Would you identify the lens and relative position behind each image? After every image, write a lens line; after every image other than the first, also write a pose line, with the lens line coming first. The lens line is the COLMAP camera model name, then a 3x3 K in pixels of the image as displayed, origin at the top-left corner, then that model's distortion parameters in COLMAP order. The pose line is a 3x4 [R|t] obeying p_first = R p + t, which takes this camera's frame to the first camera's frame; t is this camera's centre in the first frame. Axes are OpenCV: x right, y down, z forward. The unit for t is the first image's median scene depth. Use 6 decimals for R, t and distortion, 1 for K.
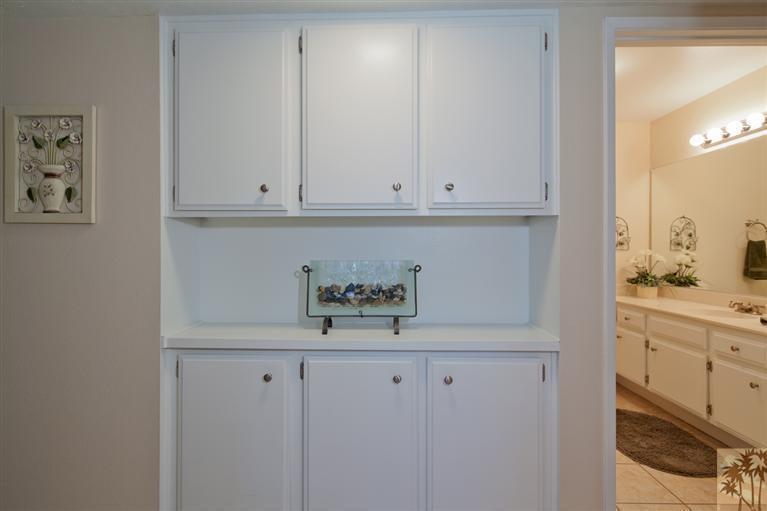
lens RADIAL K [[375.7, 0, 383.8], [0, 375.7, 248.4], [0, 0, 1]] dist [0.011310, -0.002019]
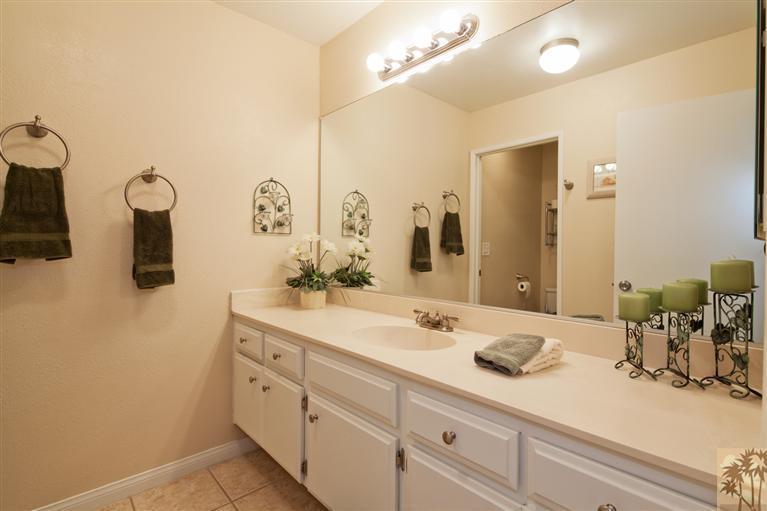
lens RADIAL K [[375.7, 0, 384.1], [0, 375.7, 250.4], [0, 0, 1]] dist [0.011310, -0.002019]
pose [[0.728856, -0.004323, 0.684653, 0.341167], [-0.008396, 0.999848, 0.015251, 0.021444], [-0.684615, -0.016864, 0.728710, 0.442658]]
